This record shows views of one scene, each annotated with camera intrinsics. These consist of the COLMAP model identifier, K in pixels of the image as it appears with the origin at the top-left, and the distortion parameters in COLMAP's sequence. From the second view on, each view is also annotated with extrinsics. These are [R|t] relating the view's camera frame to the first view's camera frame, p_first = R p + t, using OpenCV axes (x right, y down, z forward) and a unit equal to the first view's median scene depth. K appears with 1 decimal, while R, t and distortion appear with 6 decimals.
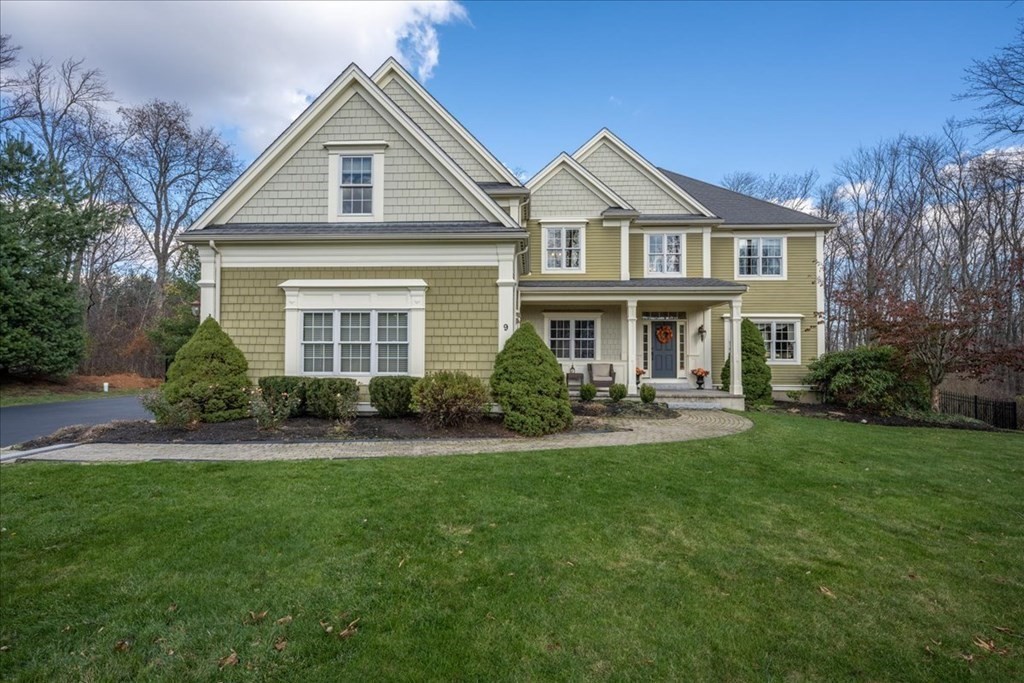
lens RADIAL K [[469.8, 0, 512.0], [0, 469.8, 341.5], [0, 0, 1]] dist [-0.000522, 0.000019]
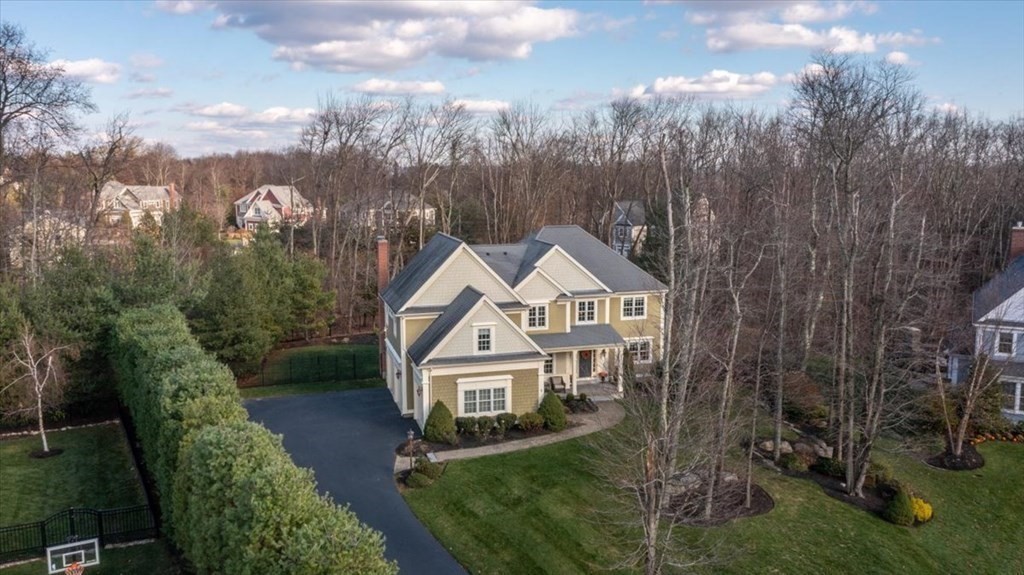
lens RADIAL K [[816.7, 0, 512.0], [0, 816.7, 287.5], [0, 0, 1]] dist [-0.002210, -0.000760]
pose [[0.950302, -0.051967, 0.306960, -1.105125], [-0.003288, 0.984240, 0.176809, -1.007559], [-0.311311, -0.169031, 0.935155, -2.239957]]
